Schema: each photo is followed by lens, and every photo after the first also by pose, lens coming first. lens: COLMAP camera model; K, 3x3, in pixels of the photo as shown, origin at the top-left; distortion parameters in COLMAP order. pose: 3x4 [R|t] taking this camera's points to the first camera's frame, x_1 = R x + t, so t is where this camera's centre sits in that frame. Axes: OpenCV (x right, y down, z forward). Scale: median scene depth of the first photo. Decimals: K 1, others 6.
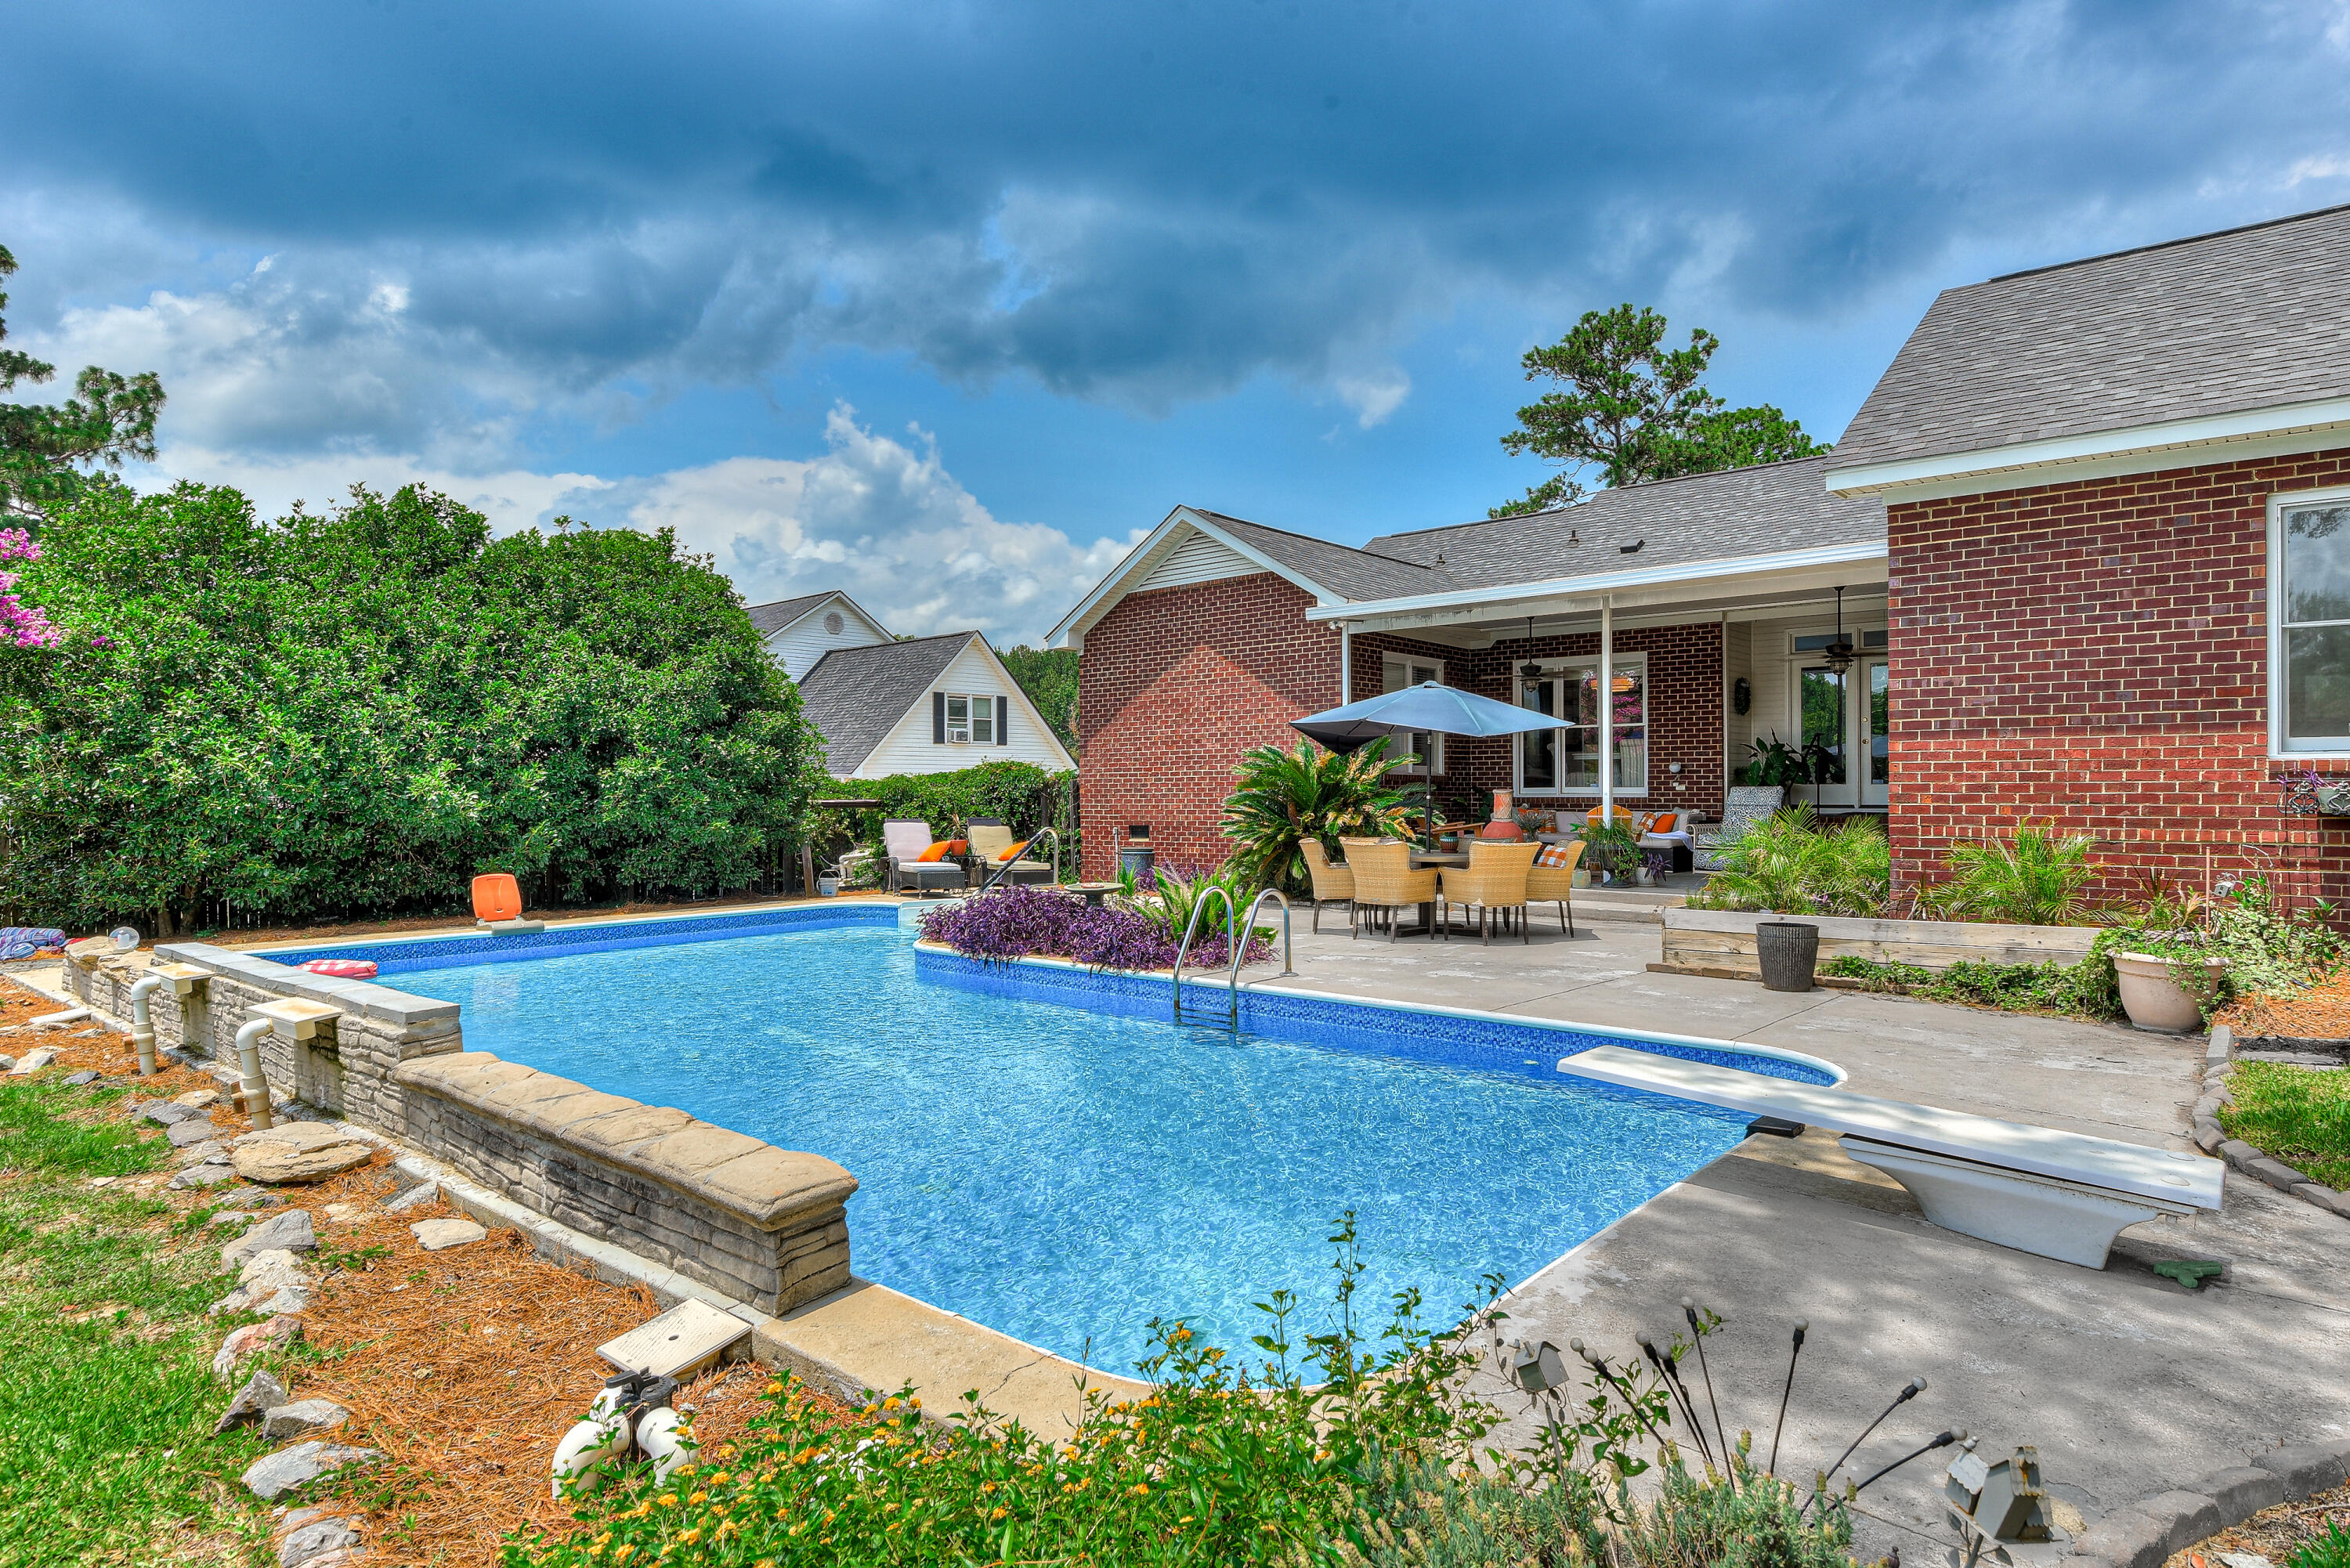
lens RADIAL K [[1321.3, 0, 1121.7], [0, 1321.3, 793.9], [0, 0, 1]] dist [0.021095, -0.031081]
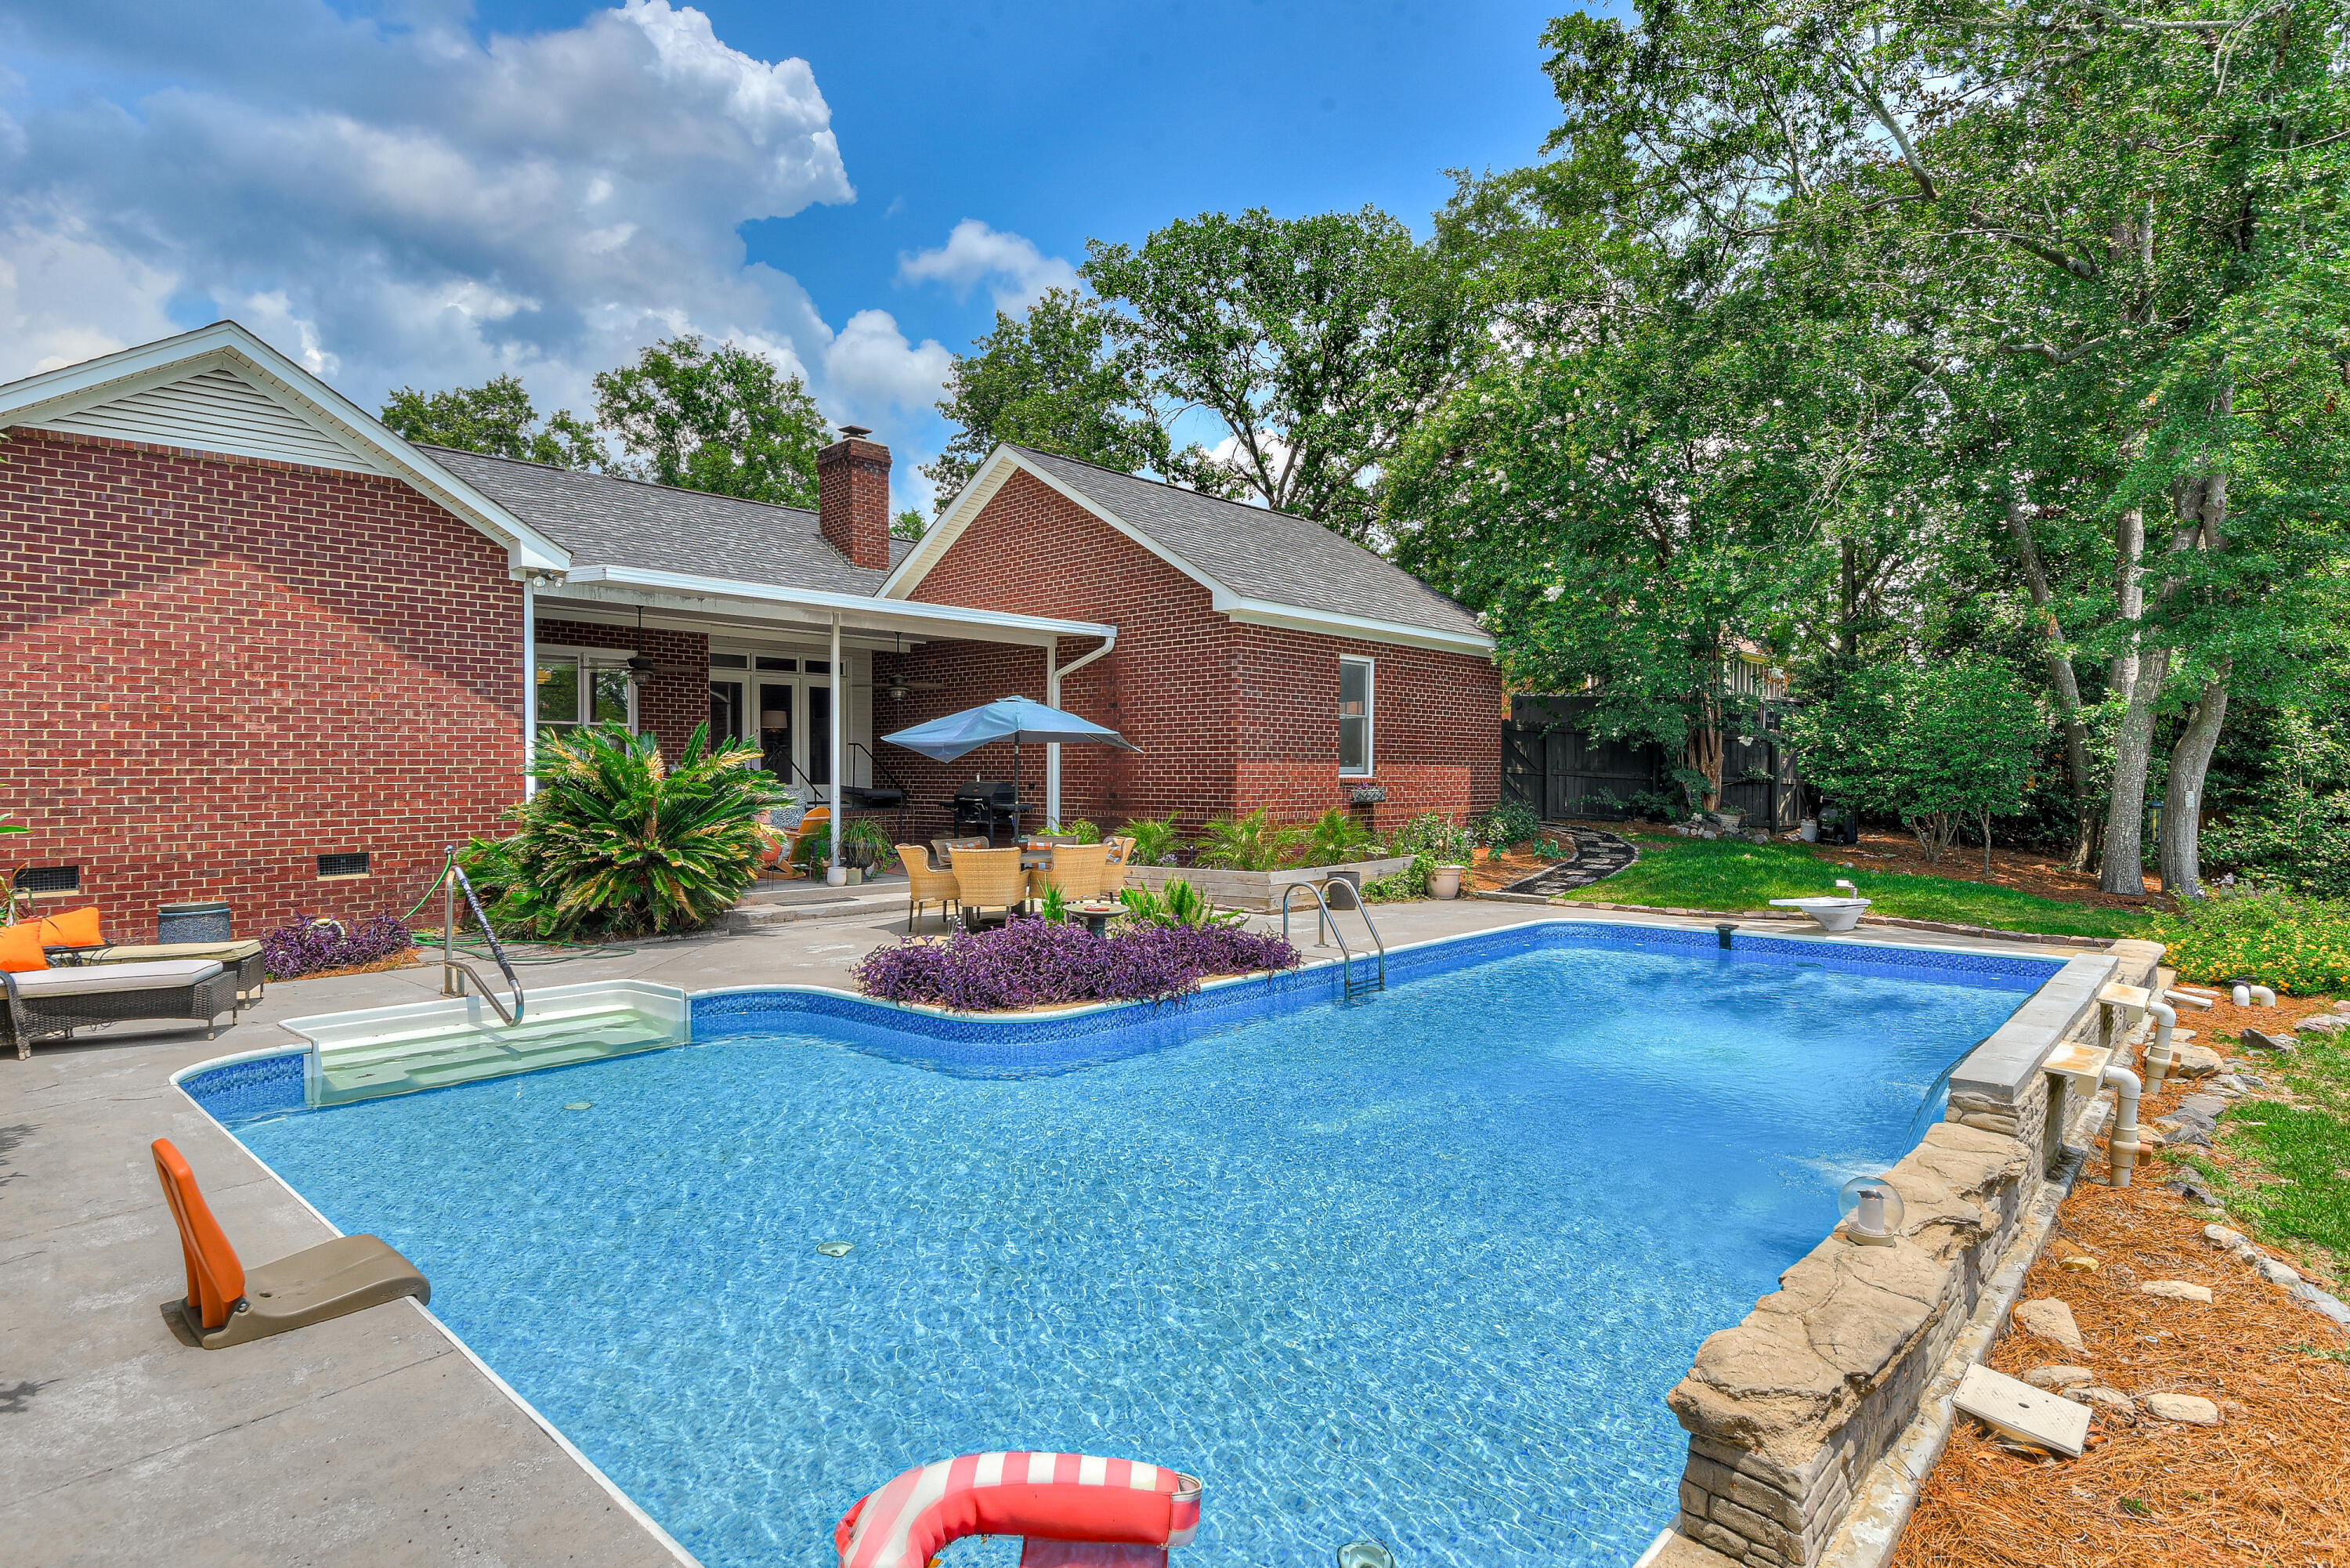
lens RADIAL K [[1294.5, 0, 1175.0], [0, 1294.5, 784.0], [0, 0, 1]] dist [0.026915, -0.051387]
pose [[-0.026443, -0.005357, 0.999636, -1.073136], [0.002872, 0.999981, 0.005435, -0.023313], [-0.999646, 0.003015, -0.026428, 1.156910]]
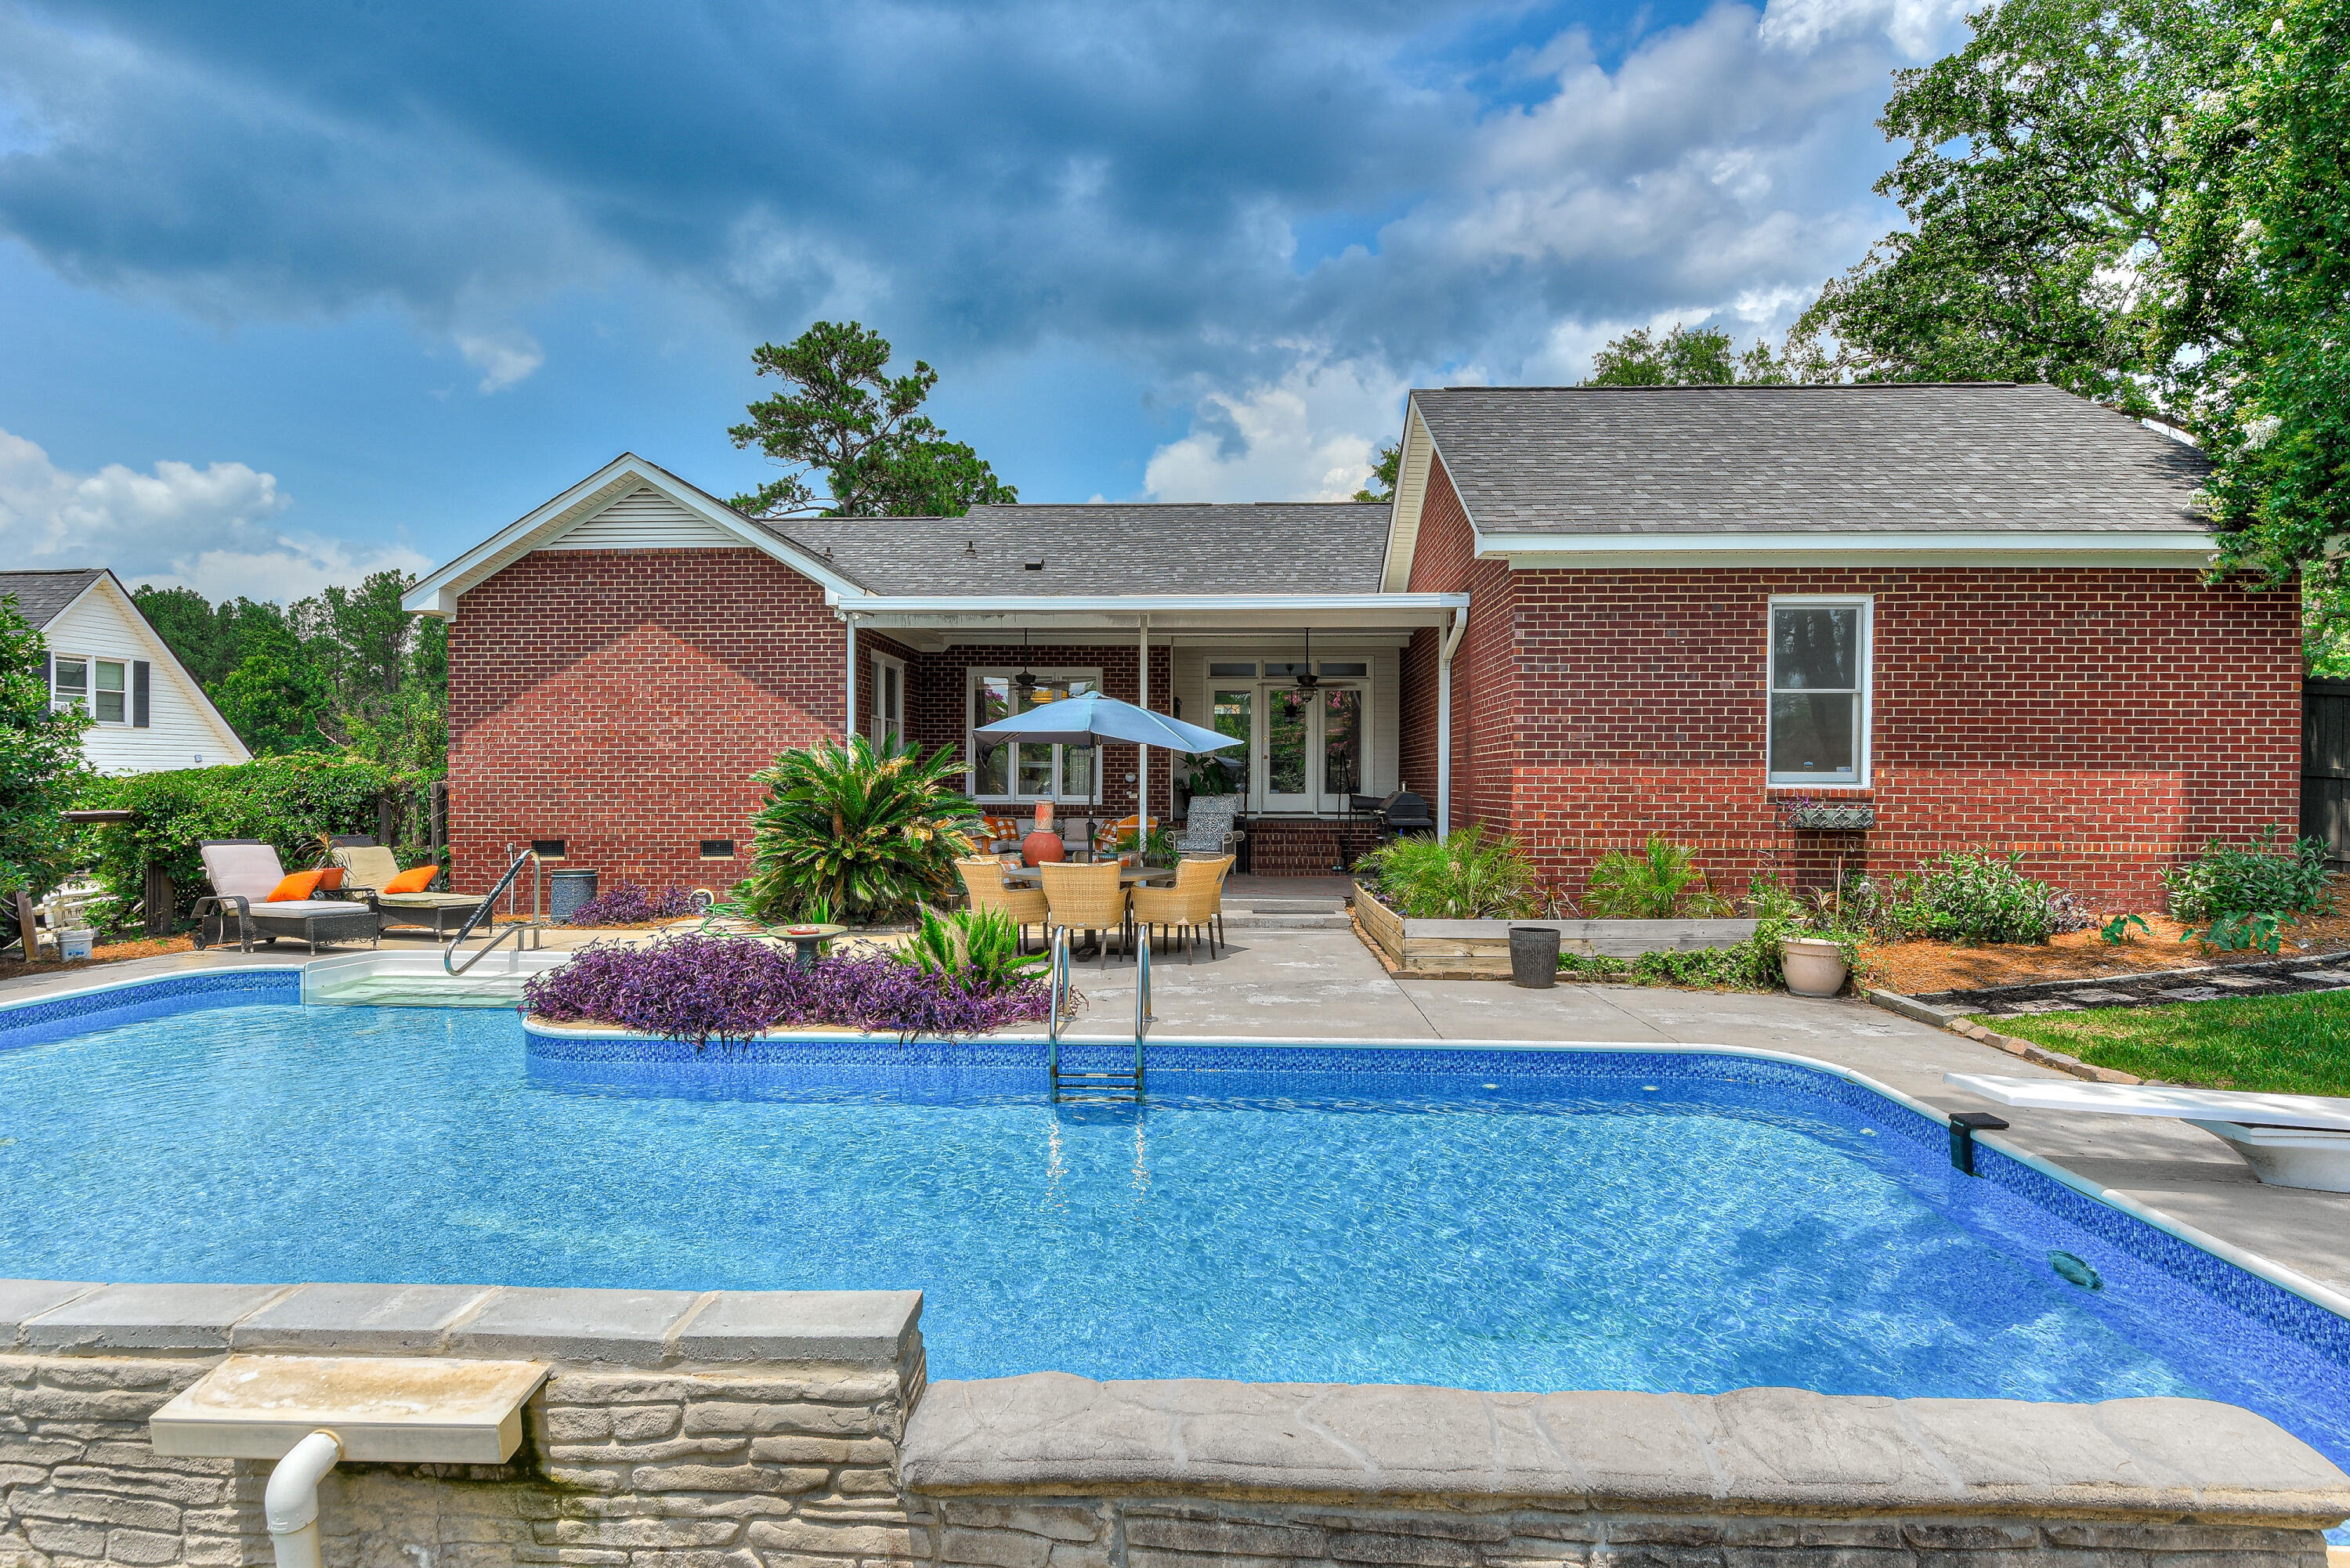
lens RADIAL K [[1294.5, 0, 1175.0], [0, 1294.5, 784.0], [0, 0, 1]] dist [0.026915, -0.051387]
pose [[0.771498, 0.007072, 0.636193, -0.405873], [-0.005095, 0.999975, -0.004938, -0.017646], [-0.636212, 0.000568, 0.771514, 0.305072]]
